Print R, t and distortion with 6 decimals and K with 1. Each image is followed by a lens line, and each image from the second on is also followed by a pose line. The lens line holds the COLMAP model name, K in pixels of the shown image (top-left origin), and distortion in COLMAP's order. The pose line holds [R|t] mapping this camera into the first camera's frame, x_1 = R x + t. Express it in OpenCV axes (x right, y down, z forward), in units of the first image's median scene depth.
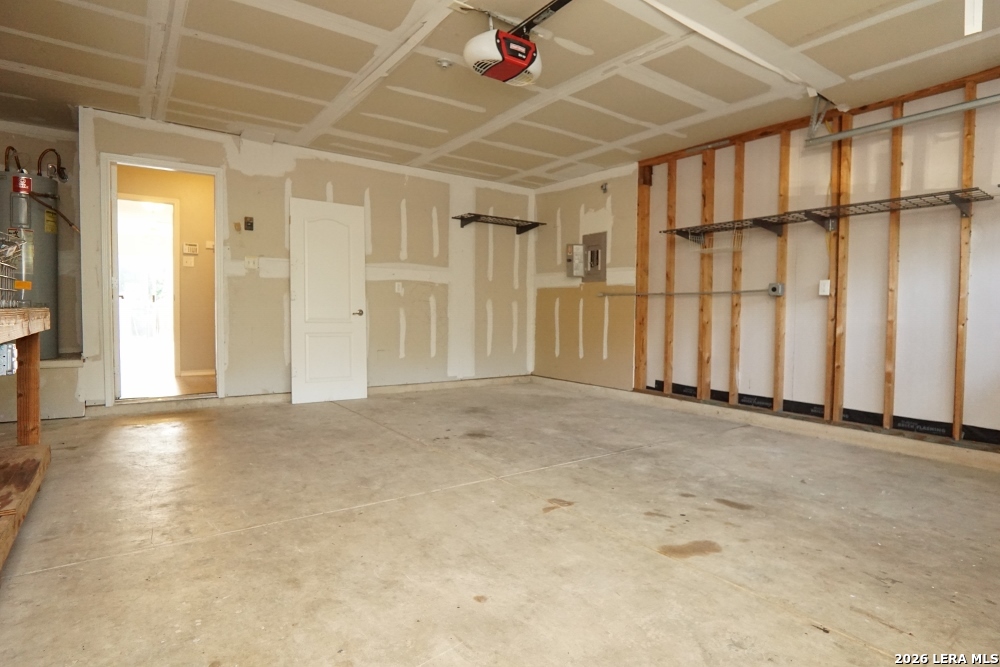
lens RADIAL K [[532.7, 0, 497.5], [0, 532.7, 330.5], [0, 0, 1]] dist [-0.033478, 0.008745]
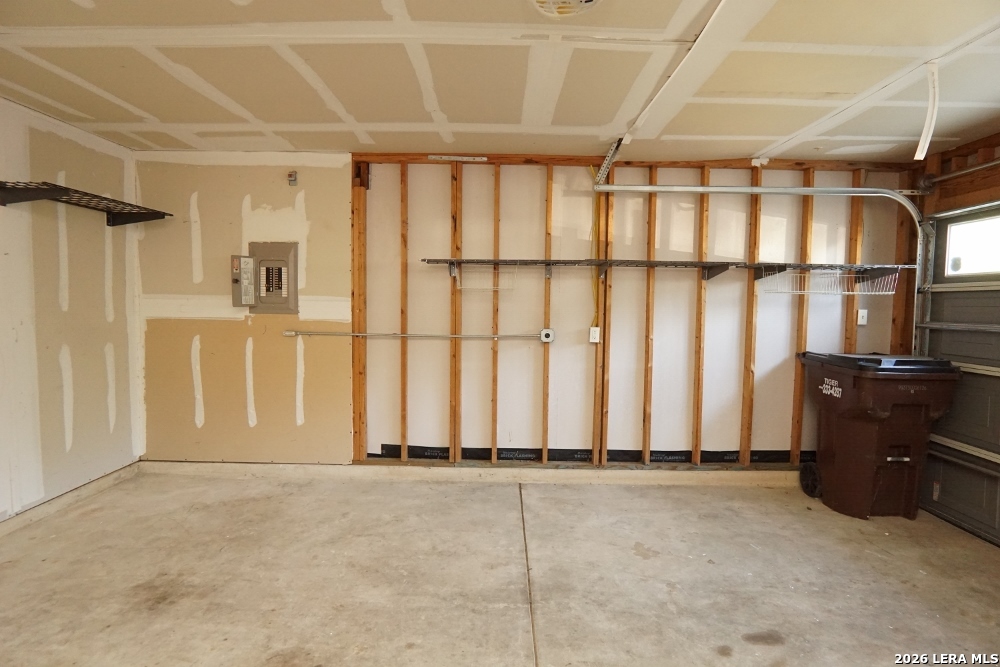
lens RADIAL K [[532.7, 0, 501.8], [0, 532.7, 330.4], [0, 0, 1]] dist [-0.033478, 0.008745]
pose [[0.581663, -0.053562, 0.811665, -0.281224], [0.025749, 0.998542, 0.047442, -0.133815], [-0.813022, -0.006696, 0.582194, 0.522805]]
